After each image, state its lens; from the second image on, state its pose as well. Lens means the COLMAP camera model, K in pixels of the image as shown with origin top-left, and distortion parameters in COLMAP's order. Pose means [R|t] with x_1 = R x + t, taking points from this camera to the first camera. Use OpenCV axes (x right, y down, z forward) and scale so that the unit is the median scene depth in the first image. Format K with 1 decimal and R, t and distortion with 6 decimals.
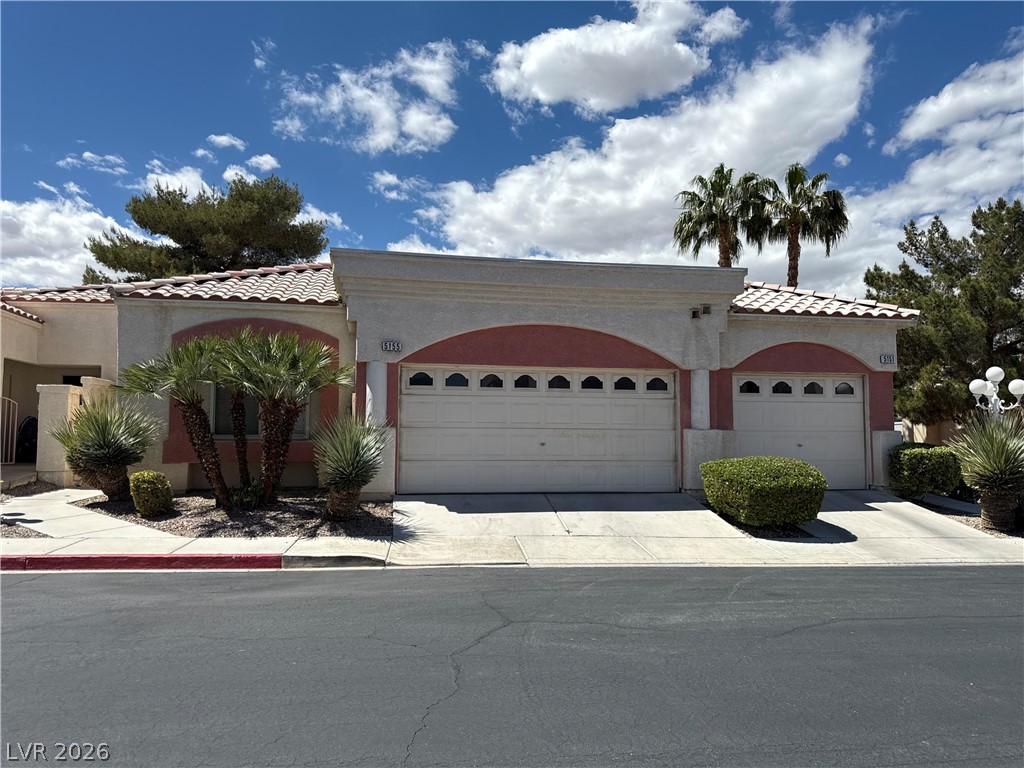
lens RADIAL K [[750.5, 0, 510.8], [0, 750.5, 391.3], [0, 0, 1]] dist [0.153297, -0.234506]
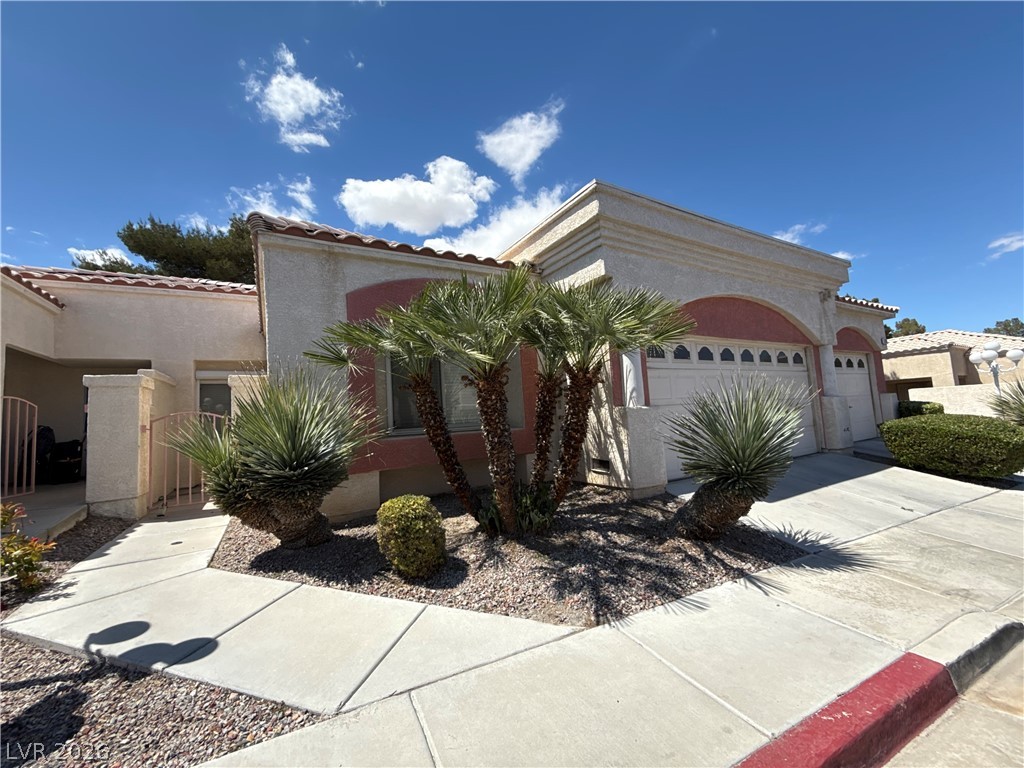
lens RADIAL K [[417.1, 0, 514.0], [0, 417.1, 385.0], [0, 0, 1]] dist [-0.002417, -0.000100]
pose [[0.935493, -0.032306, 0.351865, -0.439301], [0.040566, 0.999047, -0.016125, 0.024570], [-0.351008, 0.029359, 0.935912, 0.587525]]
